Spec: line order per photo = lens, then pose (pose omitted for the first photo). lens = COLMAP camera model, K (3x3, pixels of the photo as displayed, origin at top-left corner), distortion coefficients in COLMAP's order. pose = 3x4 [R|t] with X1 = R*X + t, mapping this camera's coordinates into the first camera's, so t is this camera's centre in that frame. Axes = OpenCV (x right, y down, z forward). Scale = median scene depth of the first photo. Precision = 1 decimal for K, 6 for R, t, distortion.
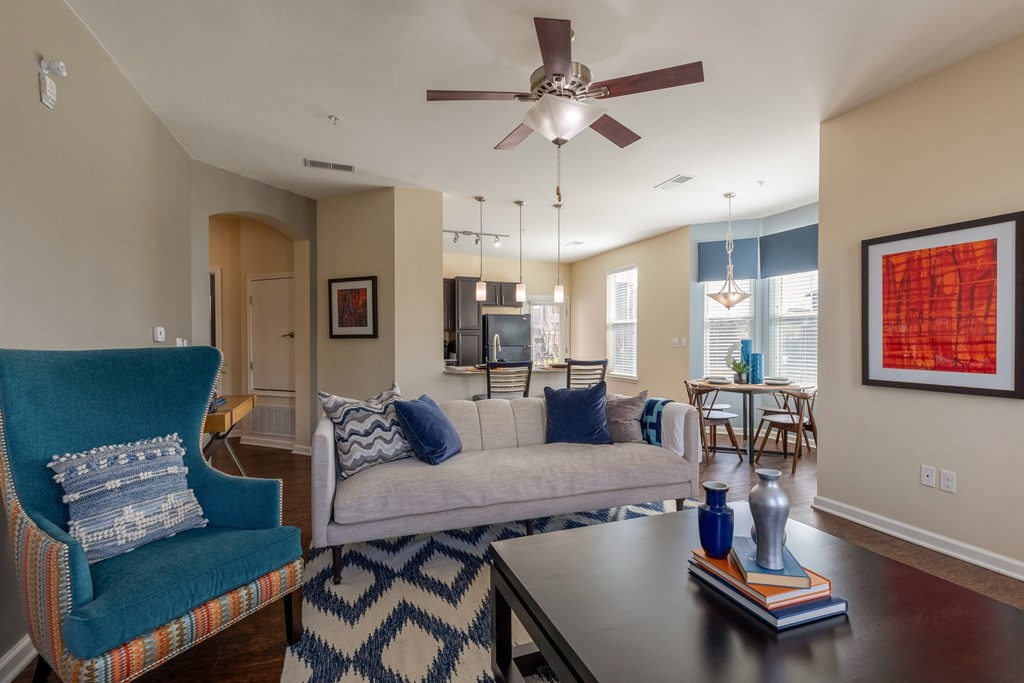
lens RADIAL K [[473.2, 0, 512.0], [0, 473.2, 341.5], [0, 0, 1]] dist [0.029935, 0.000239]
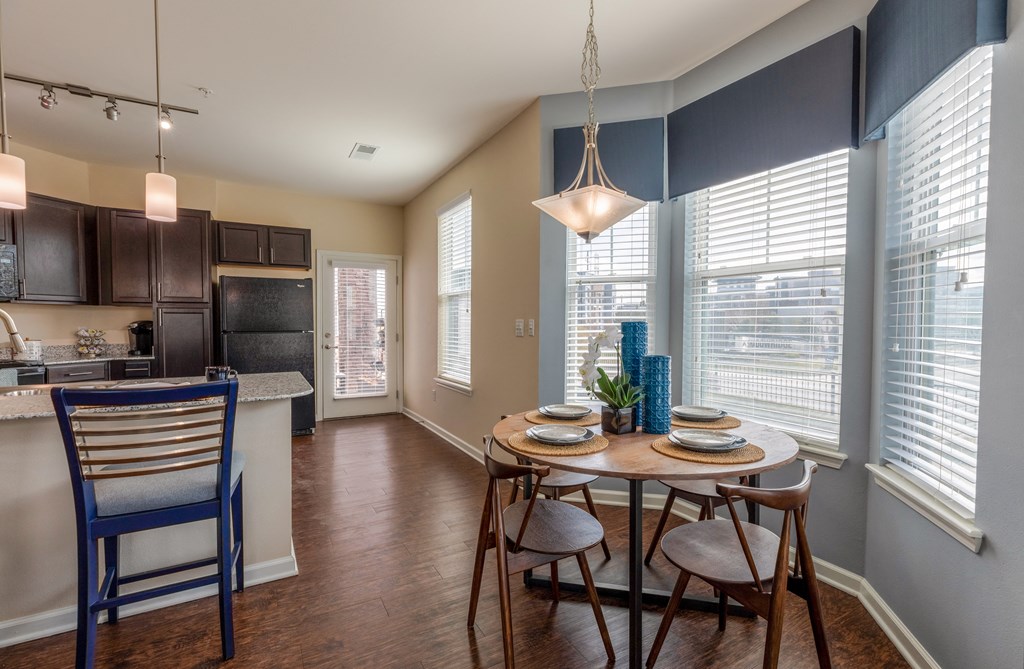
lens RADIAL K [[451.2, 0, 512.0], [0, 451.2, 334.5], [0, 0, 1]] dist [0.000862, -0.000057]
pose [[0.990459, 0.001809, 0.137797, 0.299316], [-0.004220, 0.999843, 0.017212, 0.001107], [-0.137744, -0.017629, 0.990311, 0.563749]]
